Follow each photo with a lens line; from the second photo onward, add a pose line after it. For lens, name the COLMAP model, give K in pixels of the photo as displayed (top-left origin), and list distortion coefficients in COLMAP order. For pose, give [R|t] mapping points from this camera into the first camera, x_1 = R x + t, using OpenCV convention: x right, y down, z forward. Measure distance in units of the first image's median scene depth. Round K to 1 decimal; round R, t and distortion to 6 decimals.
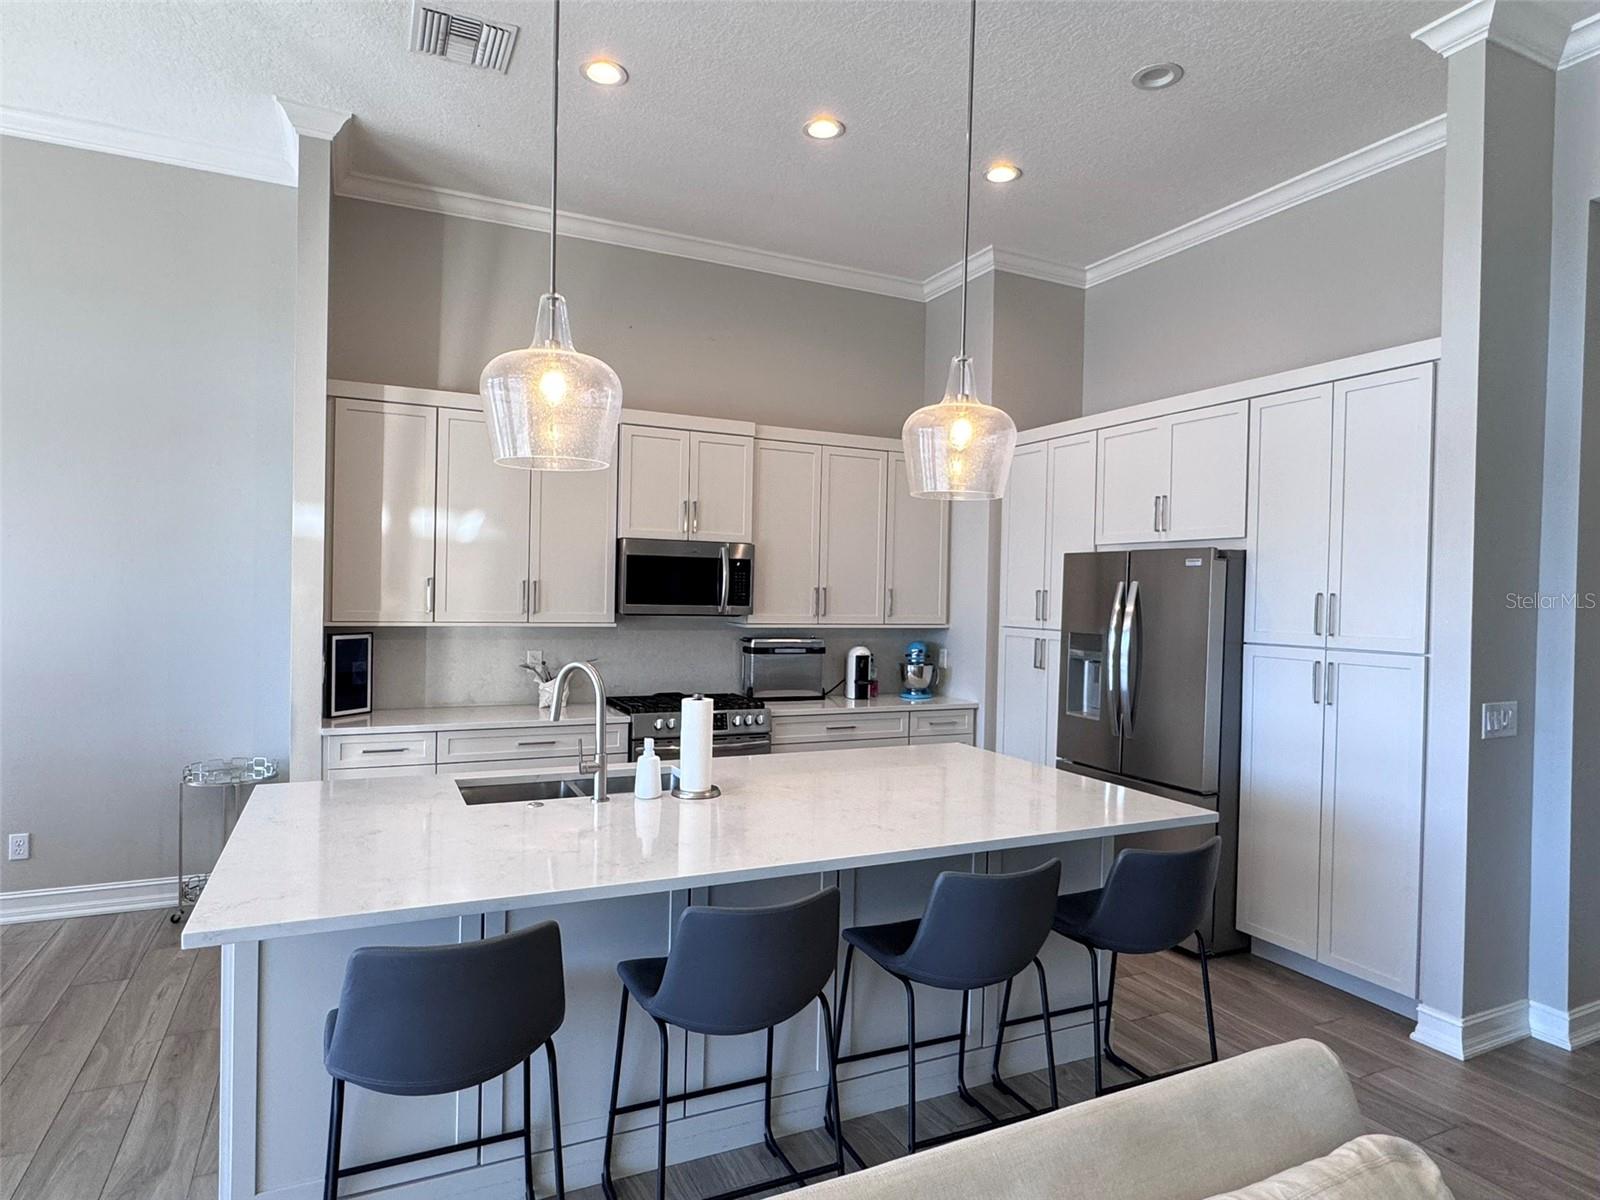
lens RADIAL K [[934.0, 0, 793.6], [0, 934.0, 601.3], [0, 0, 1]] dist [0.006207, -0.004158]
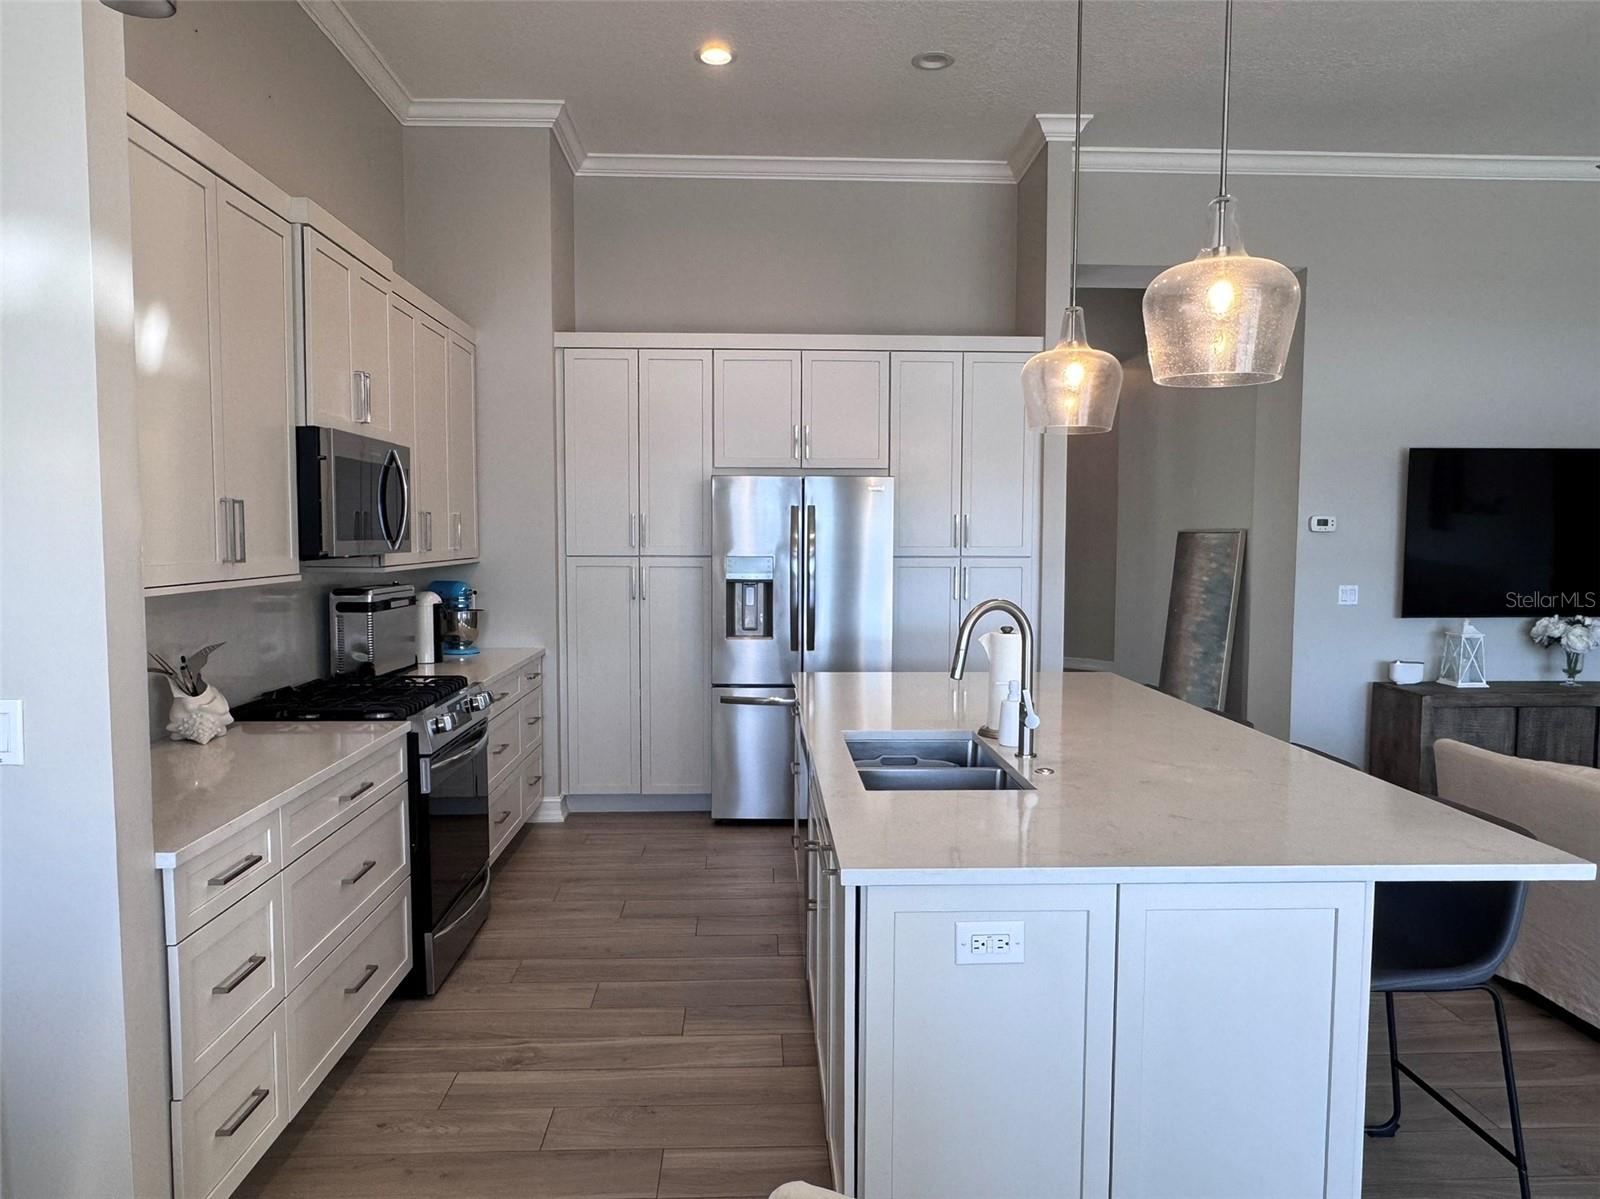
lens RADIAL K [[1047.4, 0, 802.8], [0, 1047.4, 618.4], [0, 0, 1]] dist [0.008093, -0.009285]
pose [[0.400623, -0.094733, 0.911332, -0.675392], [0.014923, 0.995183, 0.096890, -0.007844], [-0.916121, -0.025216, 0.400107, 0.463896]]
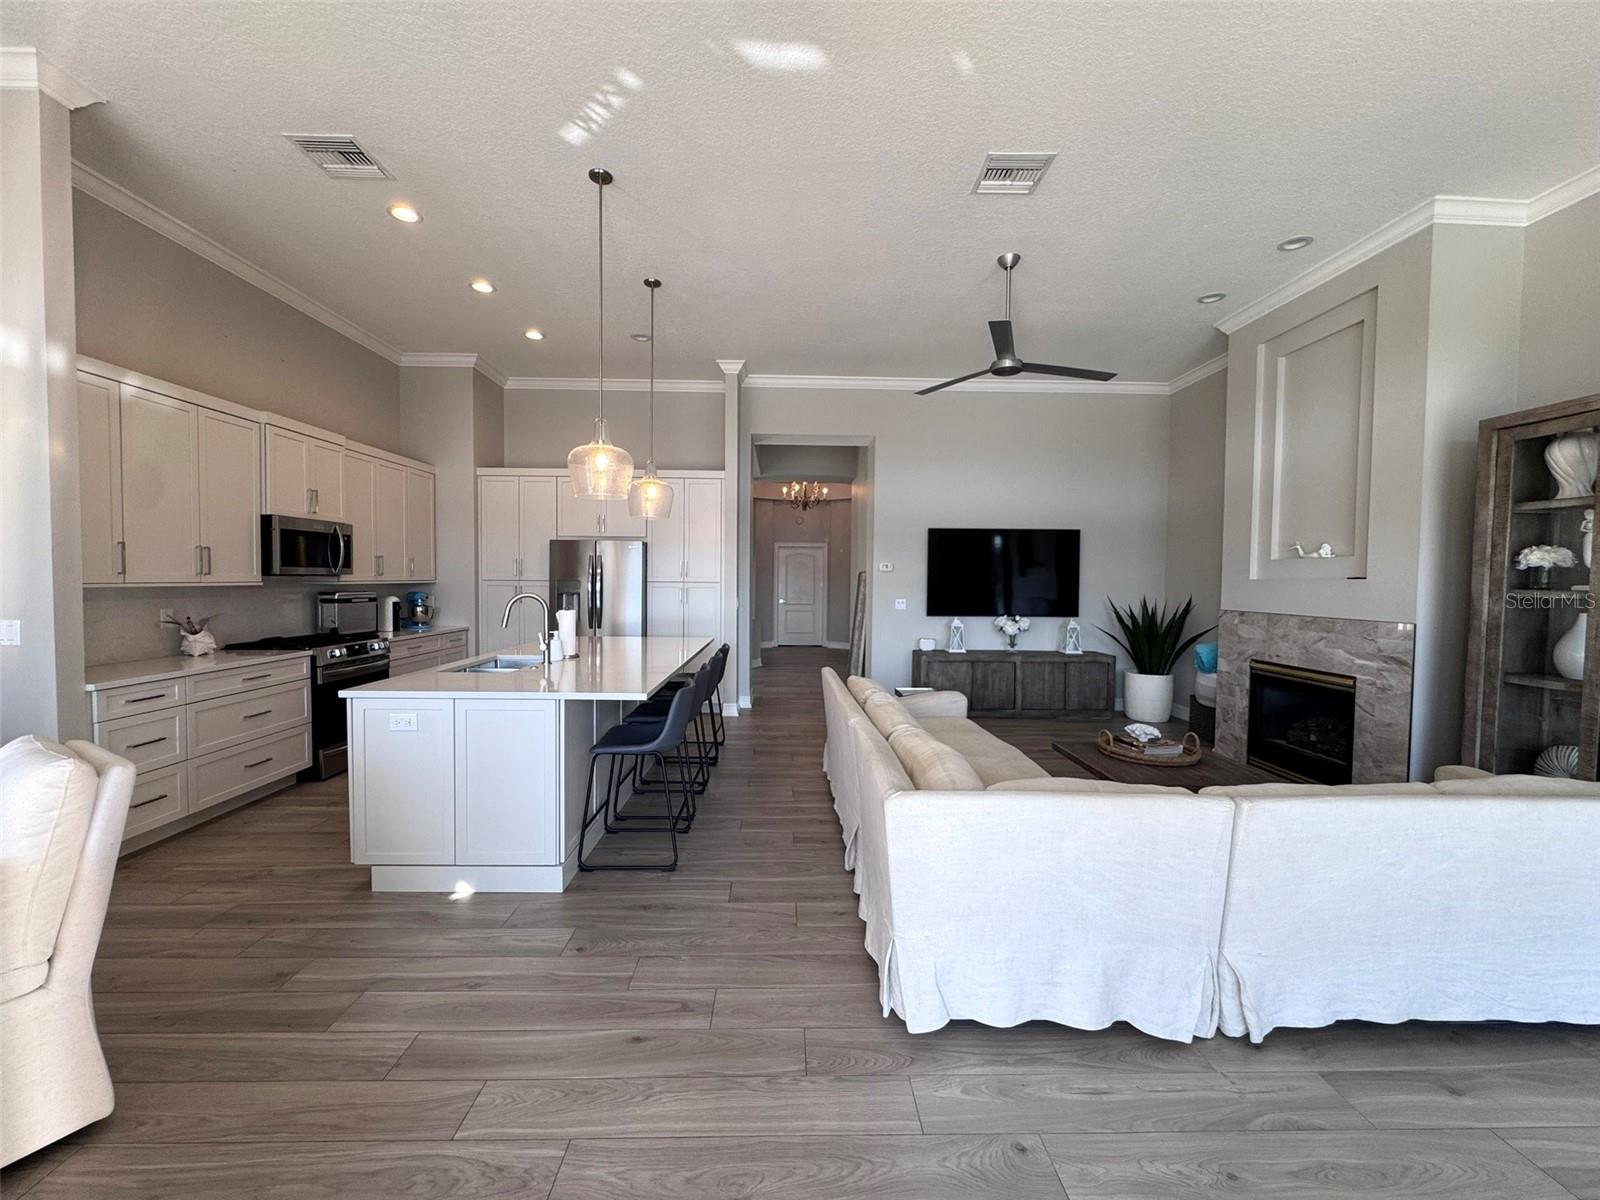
lens RADIAL K [[638.2, 0, 803.2], [0, 638.2, 600.0], [0, 0, 1]] dist [-0.005559, 0.001897]
pose [[0.407346, -0.049578, 0.911927, -0.692853], [0.007725, 0.998677, 0.050843, 0.009628], [-0.913241, -0.013666, 0.407190, -0.014995]]
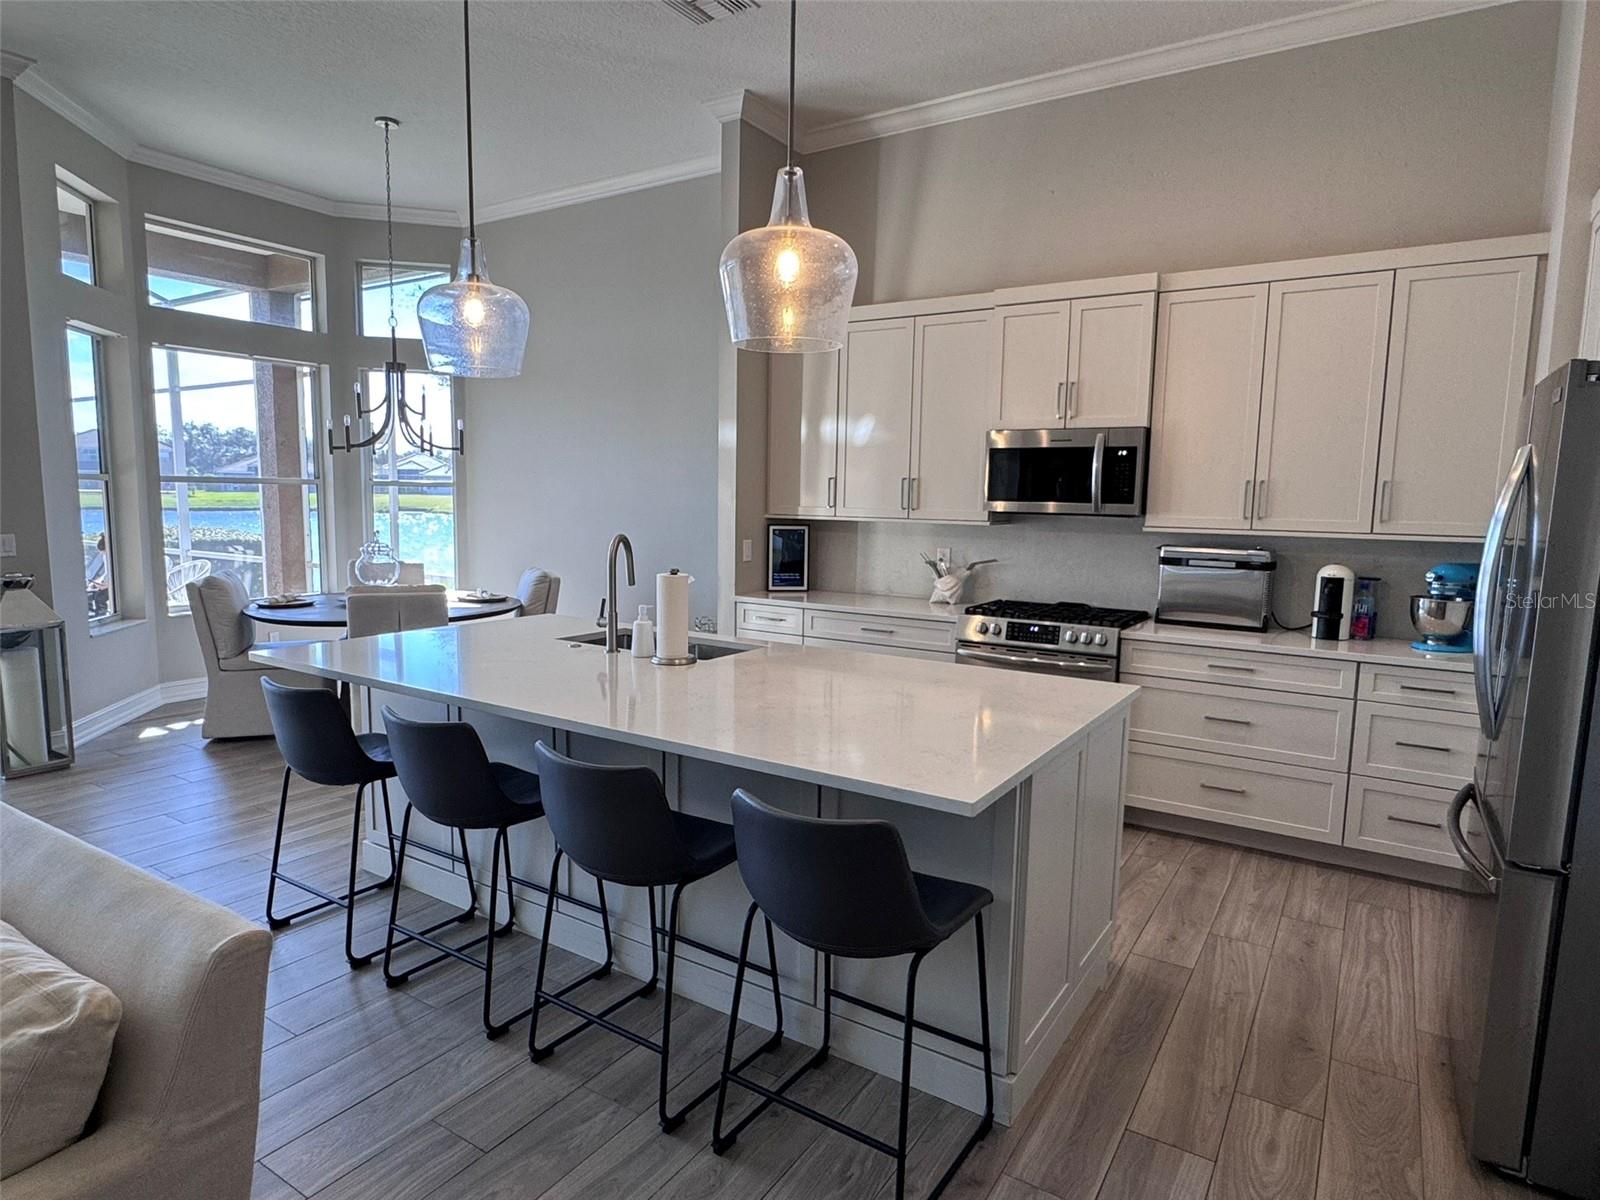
lens RADIAL K [[934.0, 0, 815.9], [0, 934.0, 608.8], [0, 0, 1]] dist [0.006207, -0.004158]
pose [[0.524847, 0.091652, -0.846248, 0.546032], [-0.016322, 0.995087, 0.097649, 0.022223], [0.851040, -0.037439, 0.523764, 0.352468]]
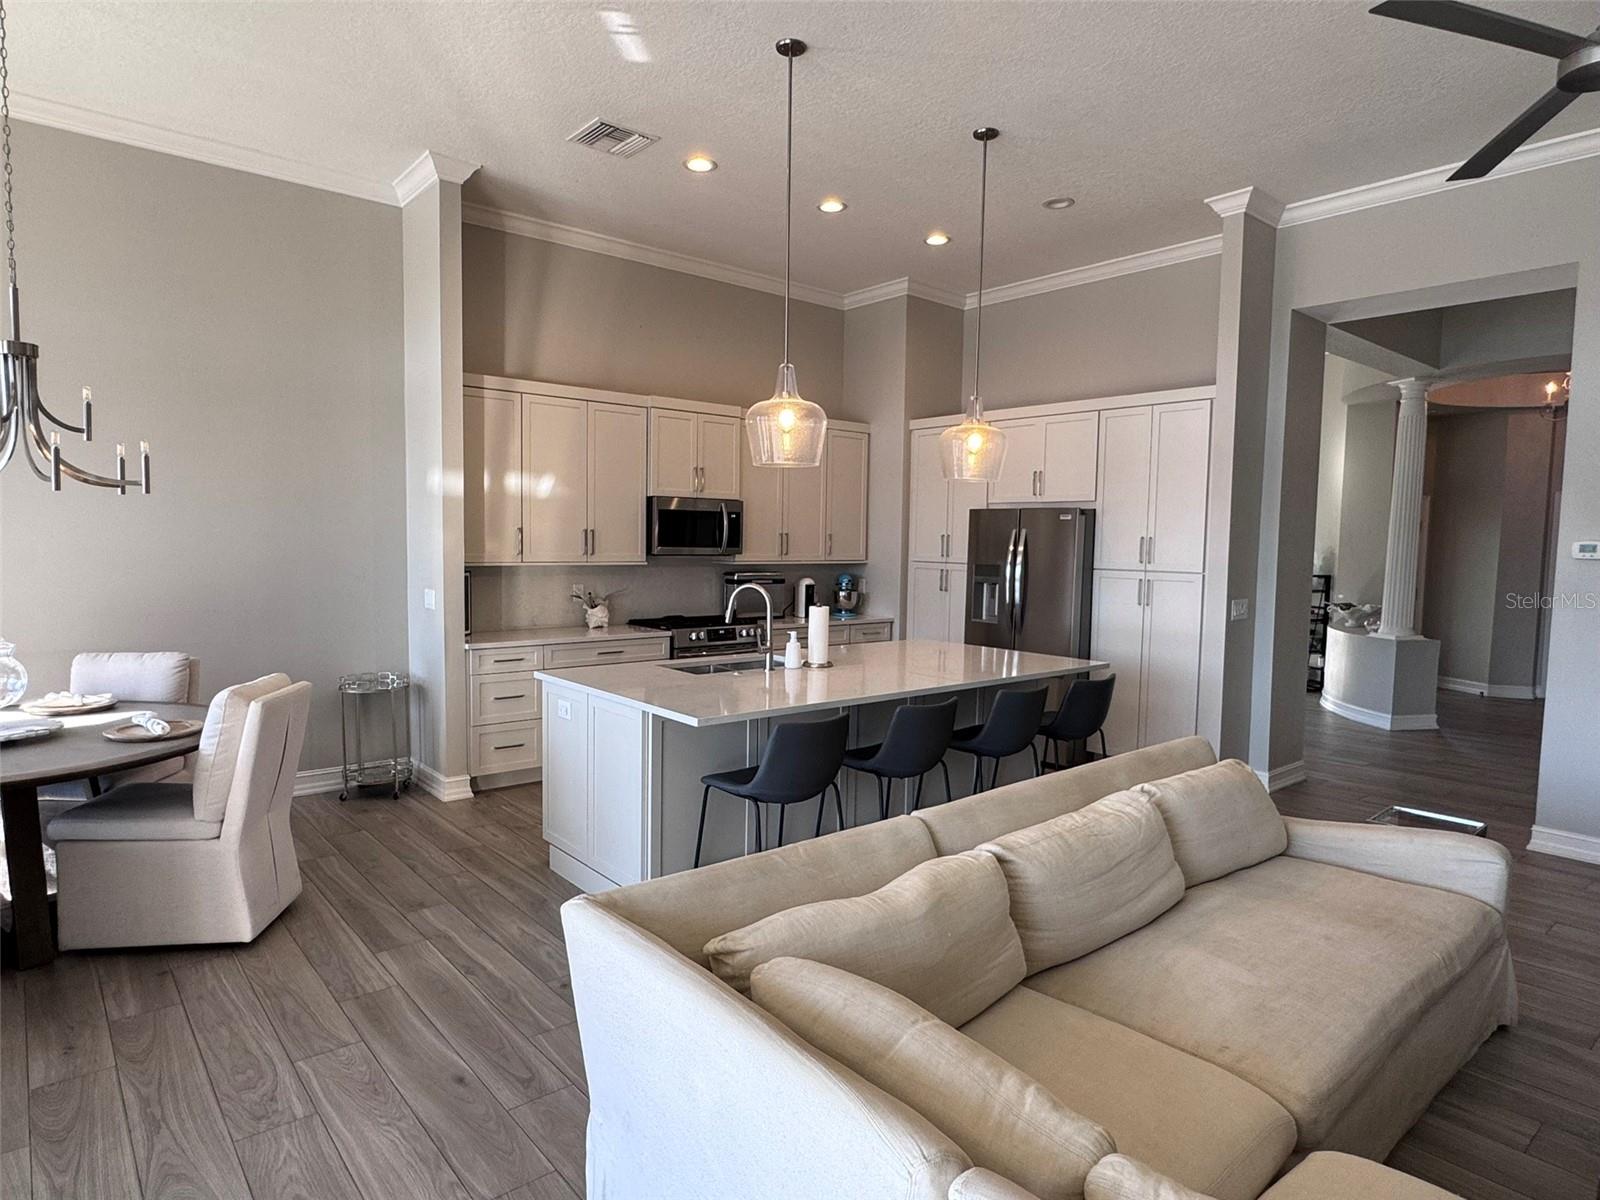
lens RADIAL K [[934.0, 0, 796.8], [0, 934.0, 599.8], [0, 0, 1]] dist [0.006207, -0.004158]
pose [[0.967261, -0.022041, 0.252824, -0.325834], [0.006101, 0.997953, 0.063660, -0.005190], [-0.253710, -0.060034, 0.965416, -0.316812]]
